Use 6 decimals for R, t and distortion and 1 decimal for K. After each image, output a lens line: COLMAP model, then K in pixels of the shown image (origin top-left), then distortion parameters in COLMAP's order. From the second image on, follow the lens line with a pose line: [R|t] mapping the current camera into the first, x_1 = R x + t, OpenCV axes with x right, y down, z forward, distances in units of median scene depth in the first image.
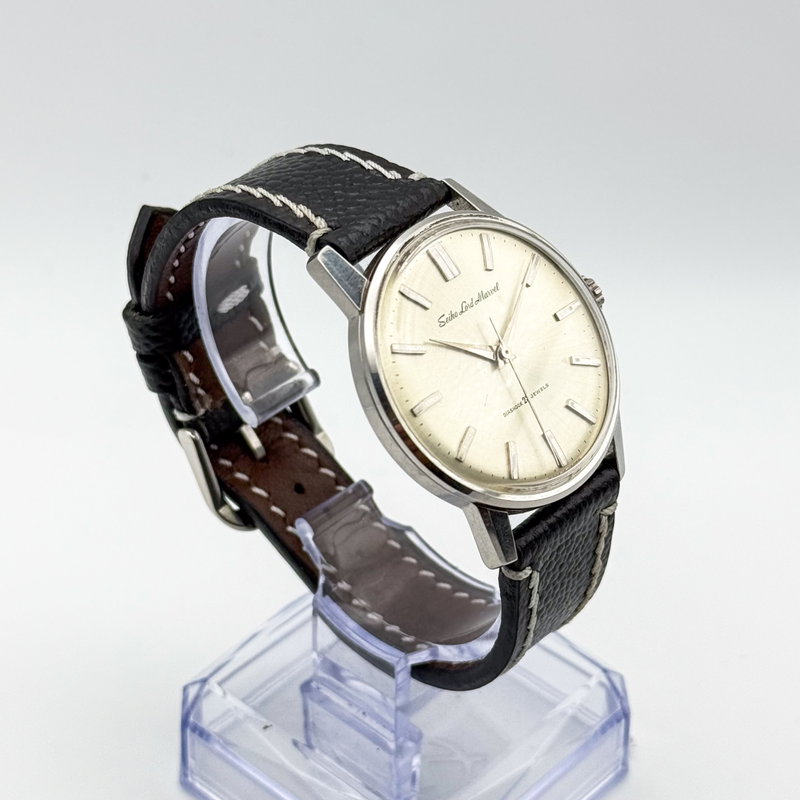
lens RADIAL K [[2173.1, 0, 400.4], [0, 2173.1, 399.2], [0, 0, 1]] dist [0.263903, 0.000000]
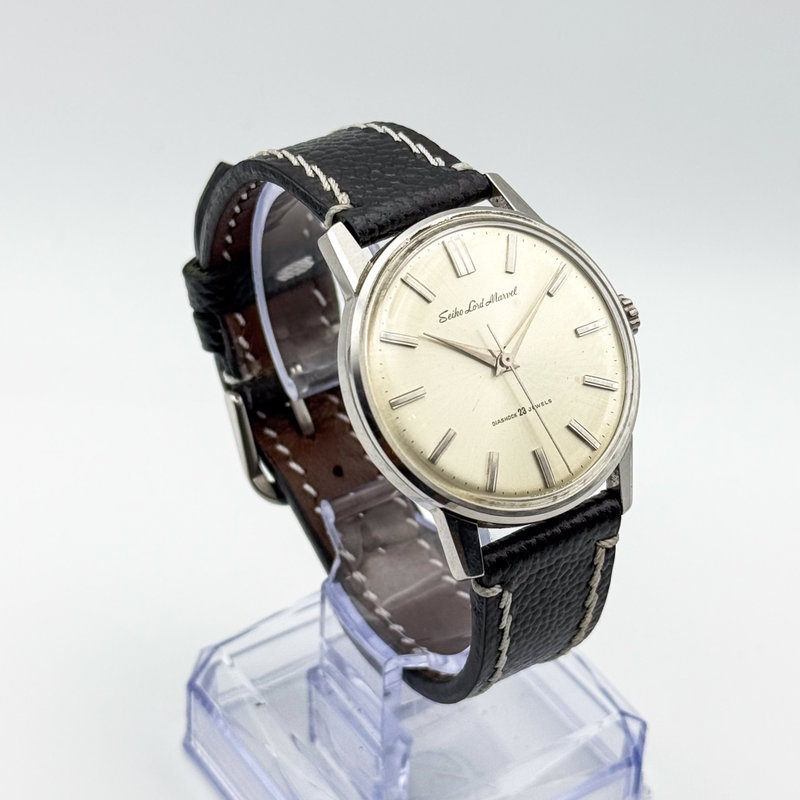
lens RADIAL K [[2173.1, 0, 400.0], [0, 2173.1, 396.6], [0, 0, 1]] dist [0.263903, 0.000000]
pose [[0.969763, 0.156843, -0.186977, 0.170665], [-0.157353, 0.987467, 0.012209, -0.009011], [0.186549, 0.017582, 0.982288, 0.048324]]
